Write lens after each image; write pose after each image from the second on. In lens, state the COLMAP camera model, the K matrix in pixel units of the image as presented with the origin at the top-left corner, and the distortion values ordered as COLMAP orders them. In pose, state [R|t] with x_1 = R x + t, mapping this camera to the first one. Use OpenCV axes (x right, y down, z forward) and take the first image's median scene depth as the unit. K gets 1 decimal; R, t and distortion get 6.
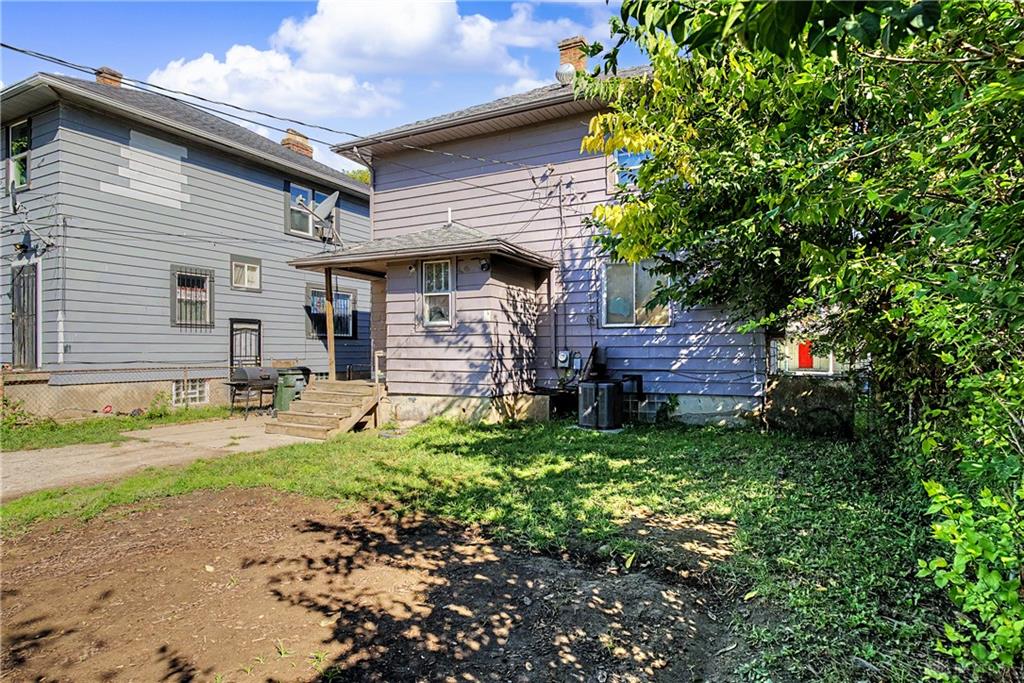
lens RADIAL K [[569.1, 0, 509.1], [0, 569.1, 343.9], [0, 0, 1]] dist [-0.007164, 0.000536]
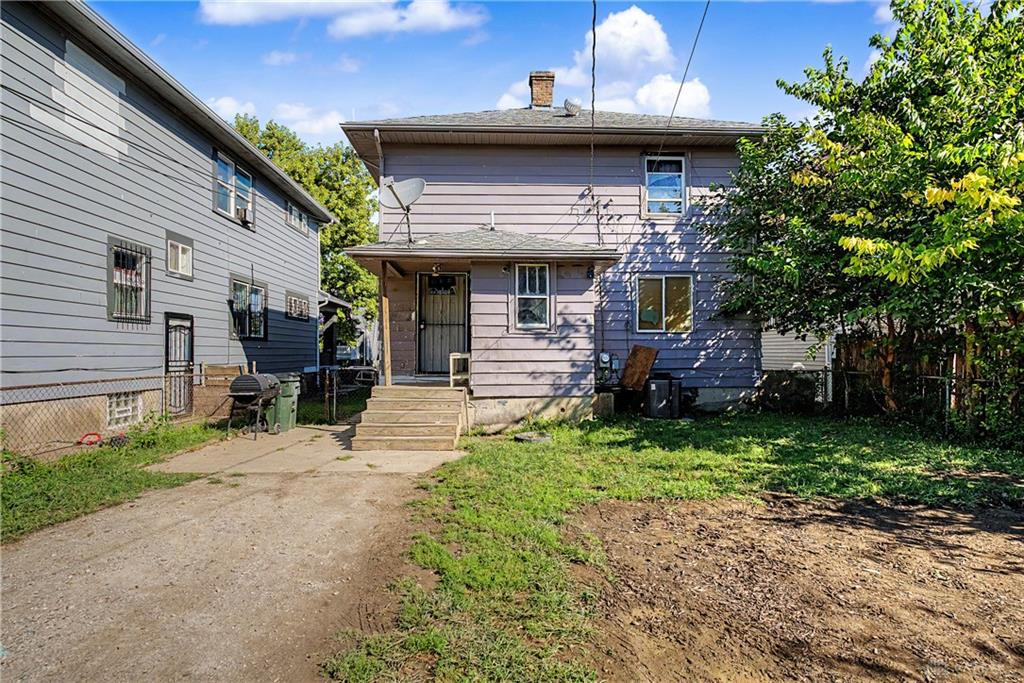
lens RADIAL K [[520.7, 0, 508.9], [0, 520.7, 344.6], [0, 0, 1]] dist [-0.006705, -0.000202]
pose [[0.868100, 0.006453, 0.496347, -0.599046], [-0.003158, 0.999967, -0.007477, 0.004603], [-0.496379, 0.004923, 0.868092, 0.206764]]
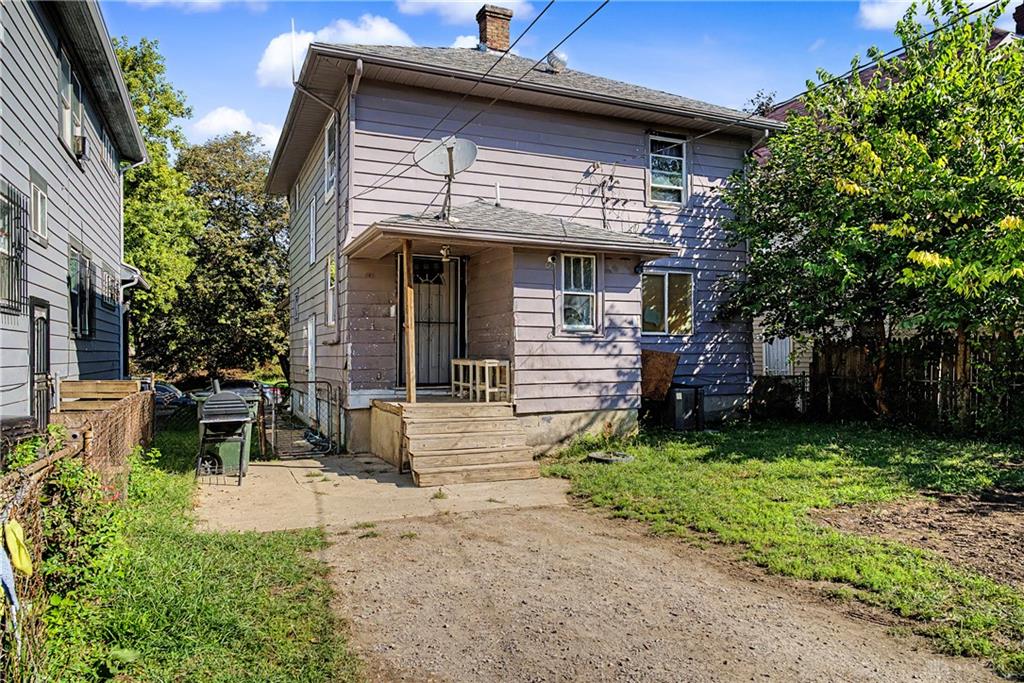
lens RADIAL K [[687.3, 0, 514.4], [0, 687.3, 350.5], [0, 0, 1]] dist [0.000214, 0.002723]
pose [[0.620373, 0.002345, 0.784303, -0.960189], [-0.004640, 0.999989, 0.000681, -0.000955], [-0.784293, -0.004061, 0.620377, 0.415106]]
